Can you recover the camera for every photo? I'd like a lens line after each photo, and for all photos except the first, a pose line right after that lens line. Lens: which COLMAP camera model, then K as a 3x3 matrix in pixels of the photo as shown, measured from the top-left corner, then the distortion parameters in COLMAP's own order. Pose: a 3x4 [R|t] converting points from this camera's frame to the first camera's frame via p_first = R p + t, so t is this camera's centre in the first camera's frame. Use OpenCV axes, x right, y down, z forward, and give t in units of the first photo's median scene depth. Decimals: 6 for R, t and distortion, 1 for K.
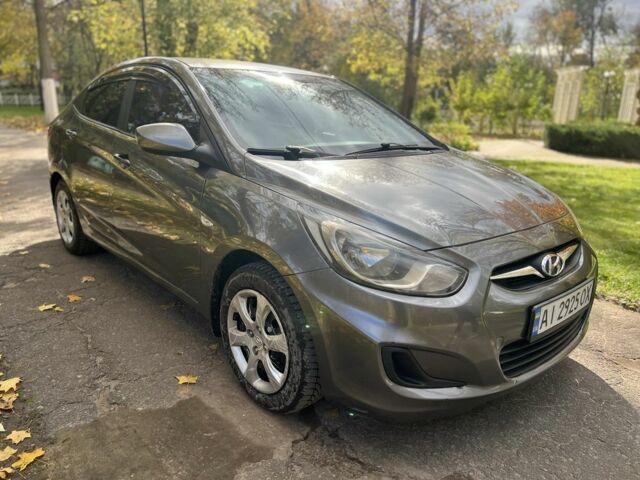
lens RADIAL K [[486.5, 0, 315.3], [0, 486.5, 238.6], [0, 0, 1]] dist [0.065627, -0.085795]
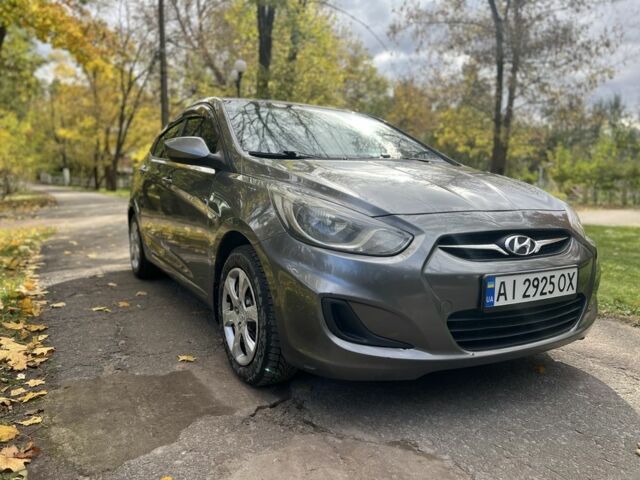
lens RADIAL K [[486.5, 0, 315.3], [0, 486.5, 238.6], [0, 0, 1]] dist [0.065627, -0.085795]
pose [[0.978526, 0.006311, -0.206025, 0.264972], [-0.039839, 0.986475, -0.158999, 0.203546], [0.202235, 0.163793, 0.965543, -0.045117]]
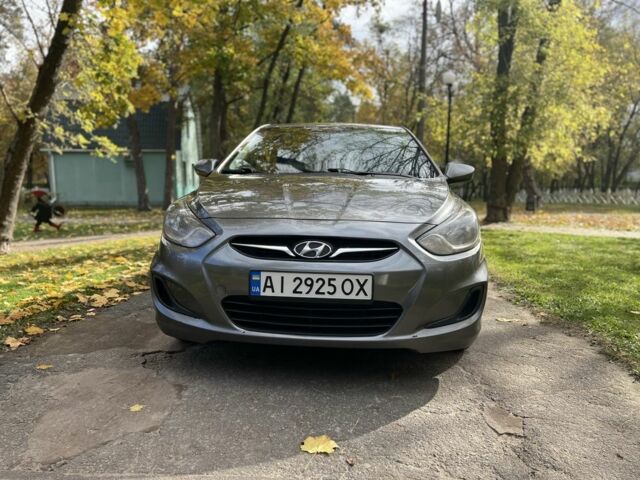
lens RADIAL K [[486.5, 0, 315.3], [0, 486.5, 238.6], [0, 0, 1]] dist [0.065627, -0.085795]
pose [[0.699280, 0.059407, -0.712375, 1.219580], [-0.193683, 0.975011, -0.108813, 0.142847], [0.688109, 0.214066, 0.693312, 0.205656]]
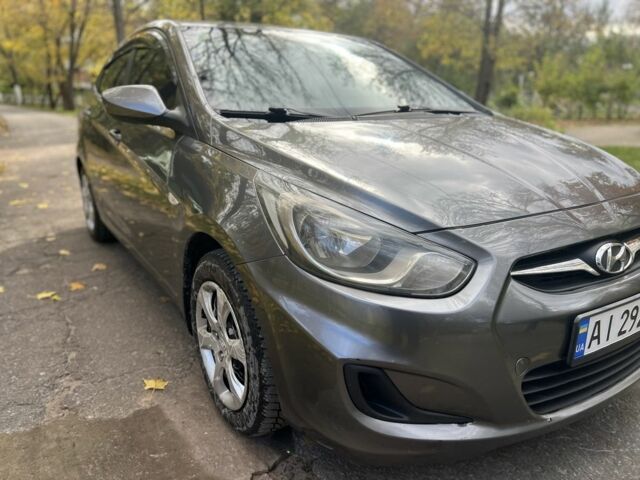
lens RADIAL K [[484.6, 0, 314.7], [0, 484.6, 244.7], [0, 0, 1]] dist [0.056494, -0.065116]
pose [[0.987836, 0.014475, -0.154826, 0.156671], [-0.011073, 0.999678, 0.022811, 0.022093], [0.155107, -0.020819, 0.987678, 0.222327]]
